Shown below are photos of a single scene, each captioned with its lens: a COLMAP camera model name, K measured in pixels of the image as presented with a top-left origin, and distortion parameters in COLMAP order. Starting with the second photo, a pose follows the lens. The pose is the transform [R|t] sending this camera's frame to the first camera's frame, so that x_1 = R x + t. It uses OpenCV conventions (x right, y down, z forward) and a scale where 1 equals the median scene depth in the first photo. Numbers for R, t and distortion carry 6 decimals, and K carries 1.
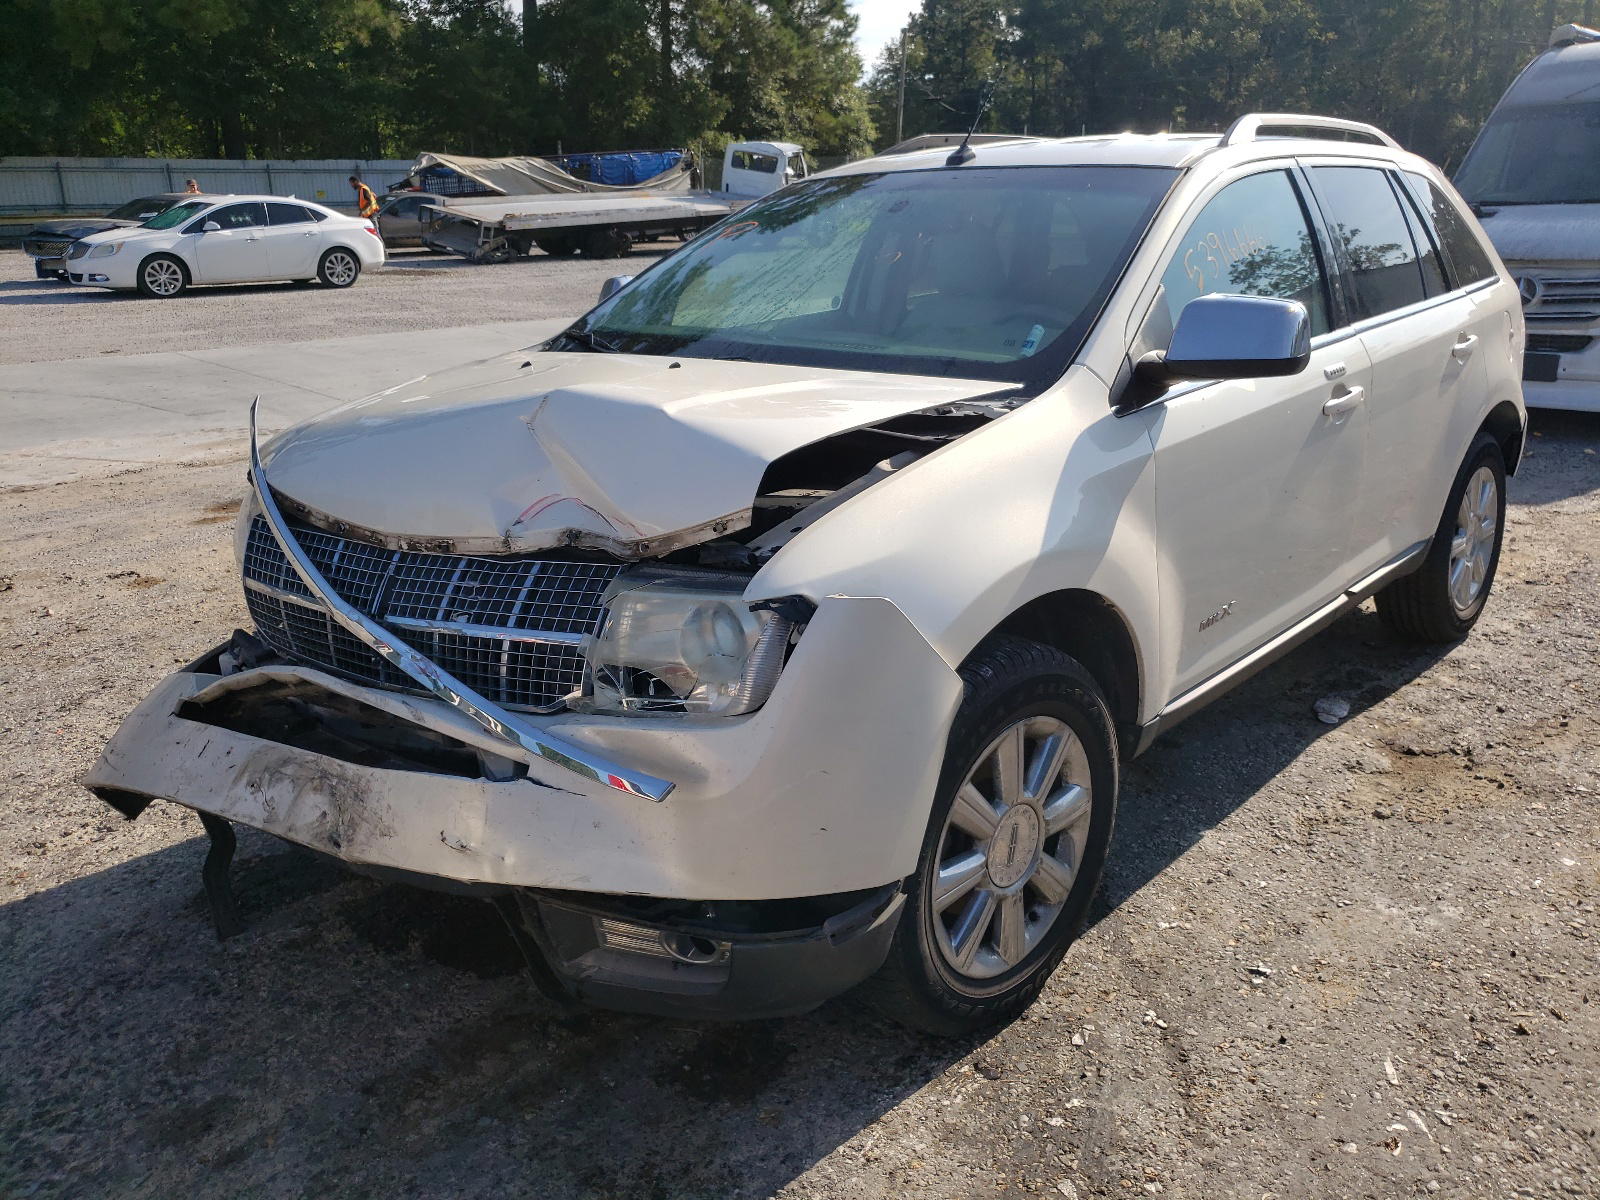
lens RADIAL K [[1319.9, 0, 800.0], [0, 1319.9, 600.0], [0, 0, 1]] dist [0.018614, -0.003648]
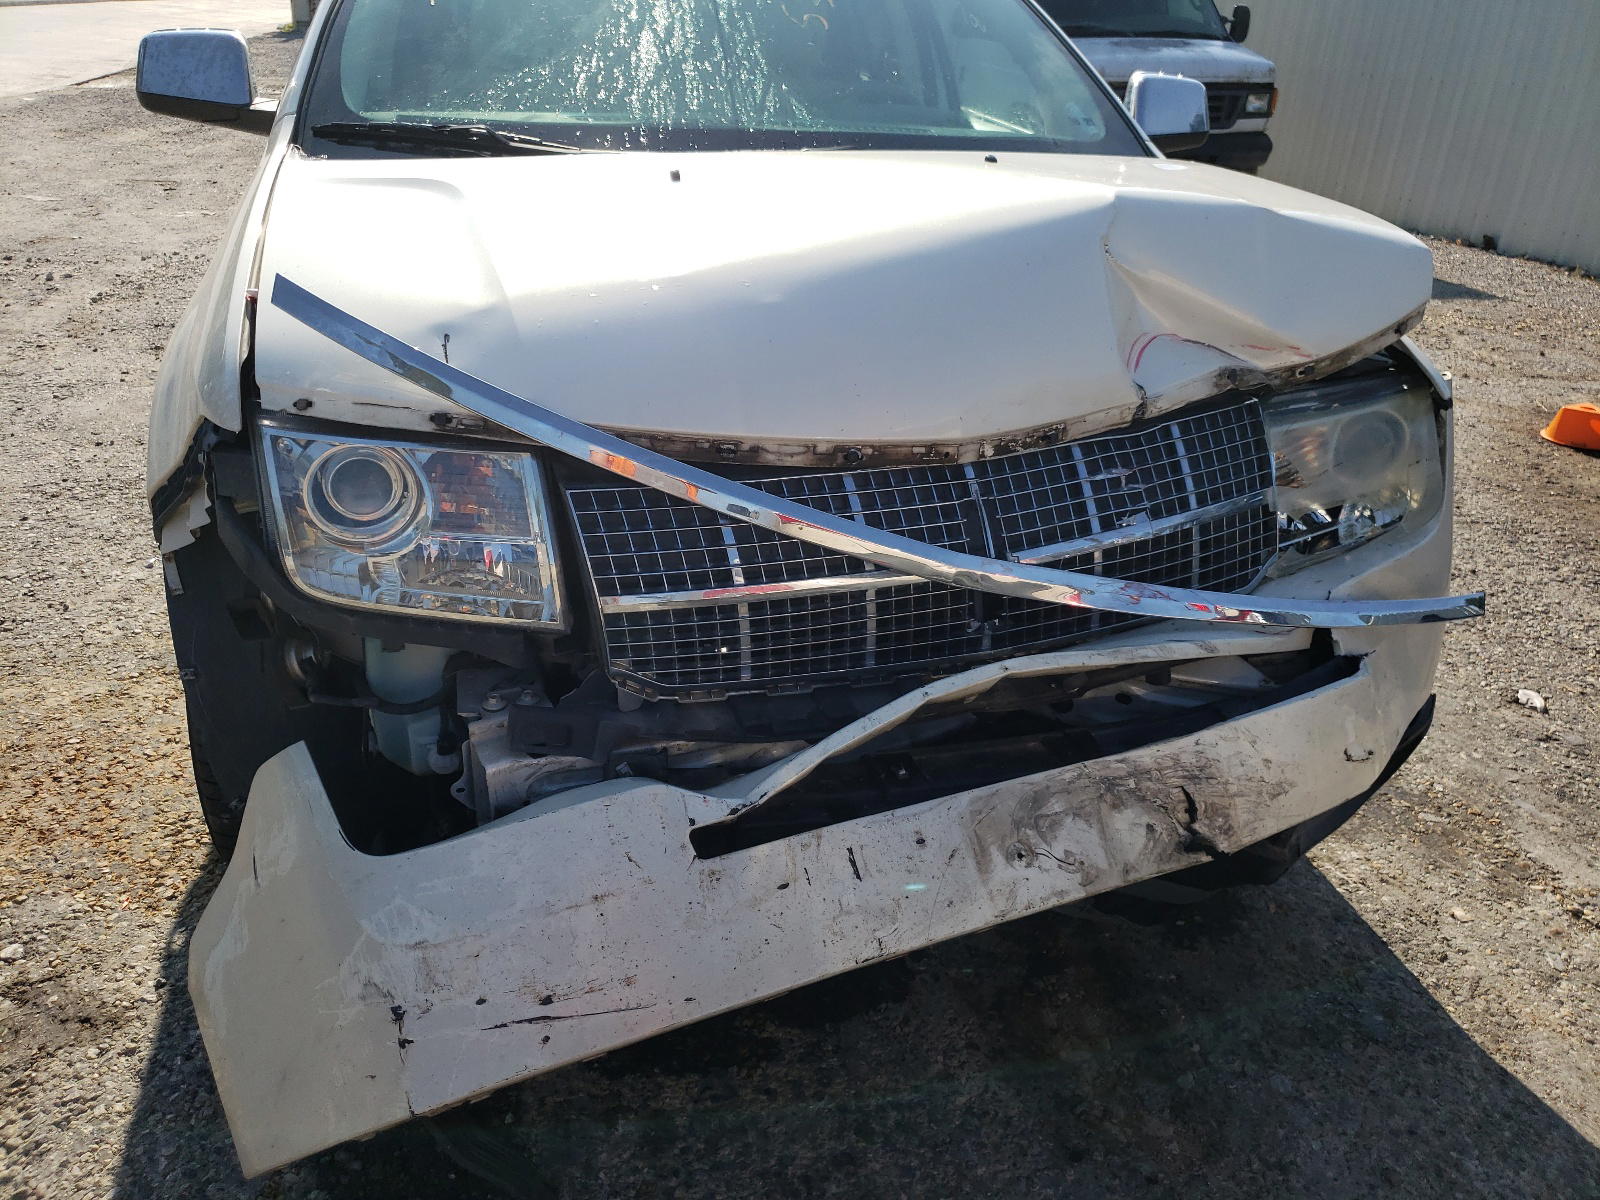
lens RADIAL K [[1319.9, 0, 800.0], [0, 1319.9, 600.0], [0, 0, 1]] dist [0.018614, -0.003648]
pose [[0.517702, -0.315132, 0.795410, -0.951019], [0.184777, 0.948935, 0.255693, -0.166630], [-0.835370, 0.014601, 0.549495, 0.733814]]
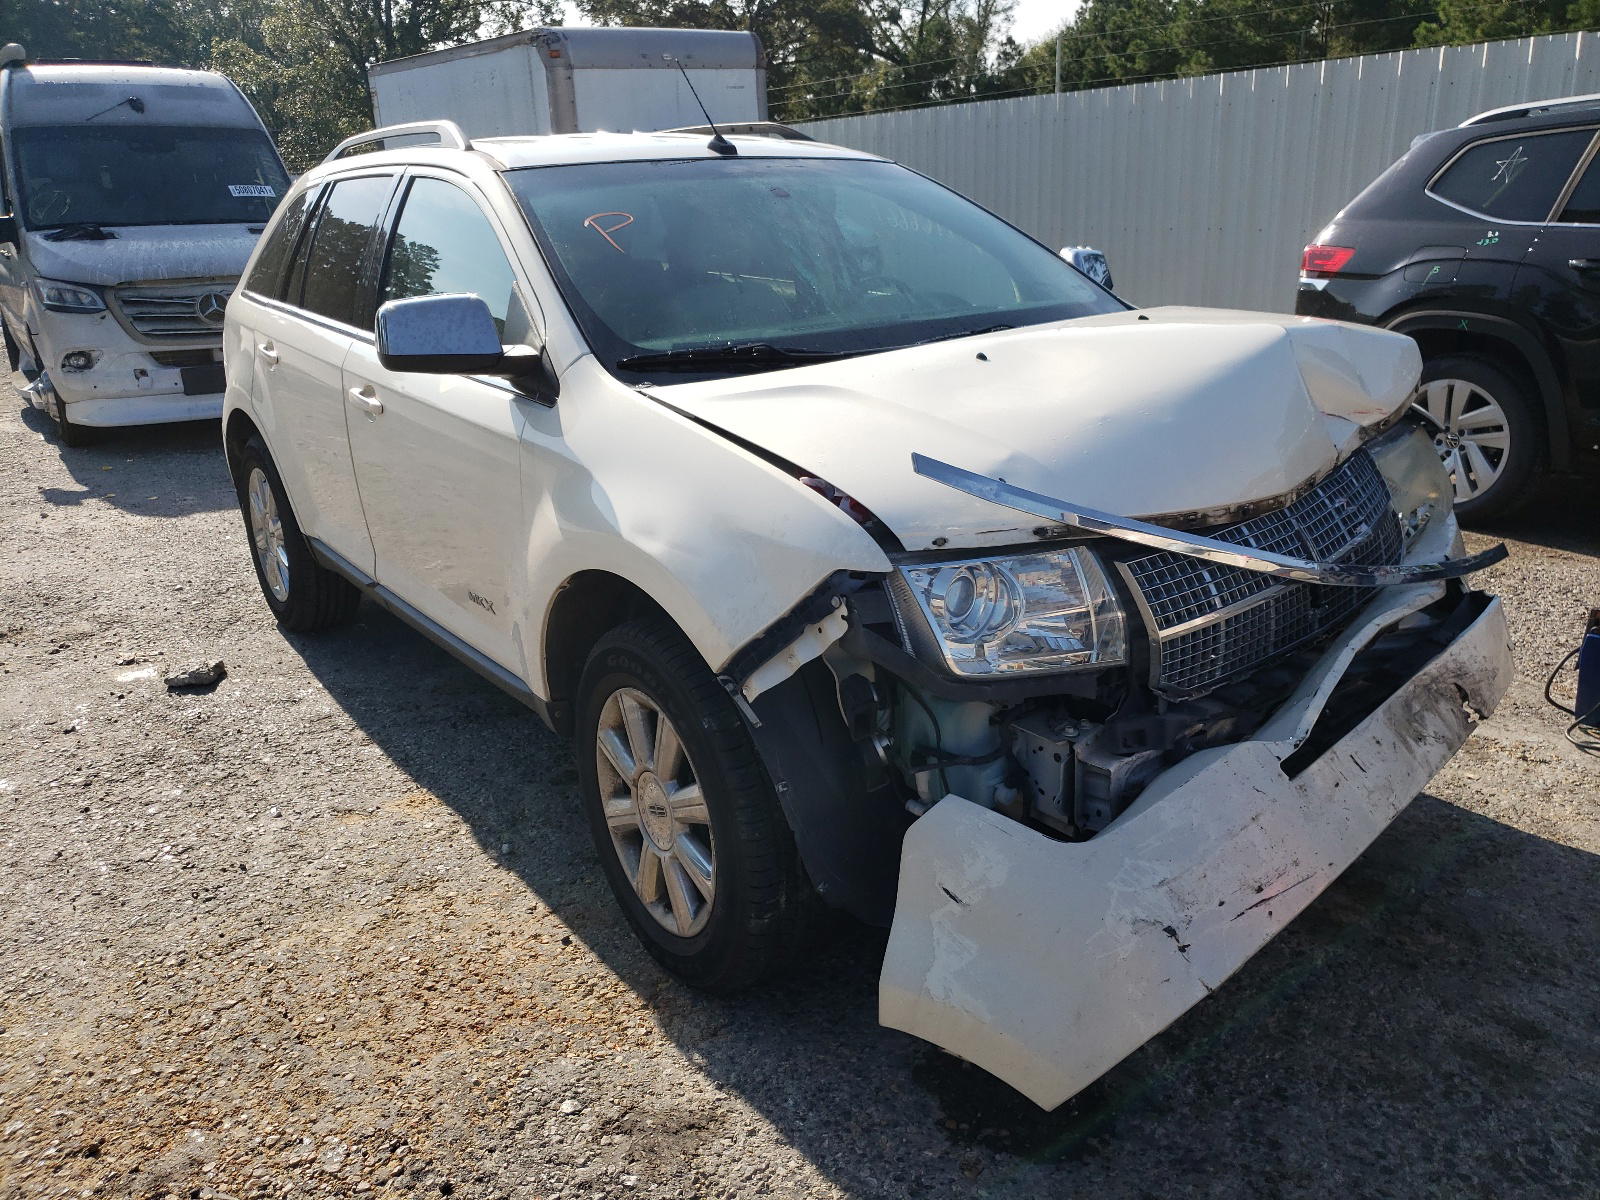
lens RADIAL K [[1305.8, 0, 891.9], [0, 1305.8, 618.9], [0, 0, 1]] dist [-0.018503, -0.004113]
pose [[0.117702, -0.296102, 0.947876, -1.374354], [0.307027, 0.918596, 0.248831, -0.313627], [-0.944394, 0.261736, 0.199032, 1.160279]]
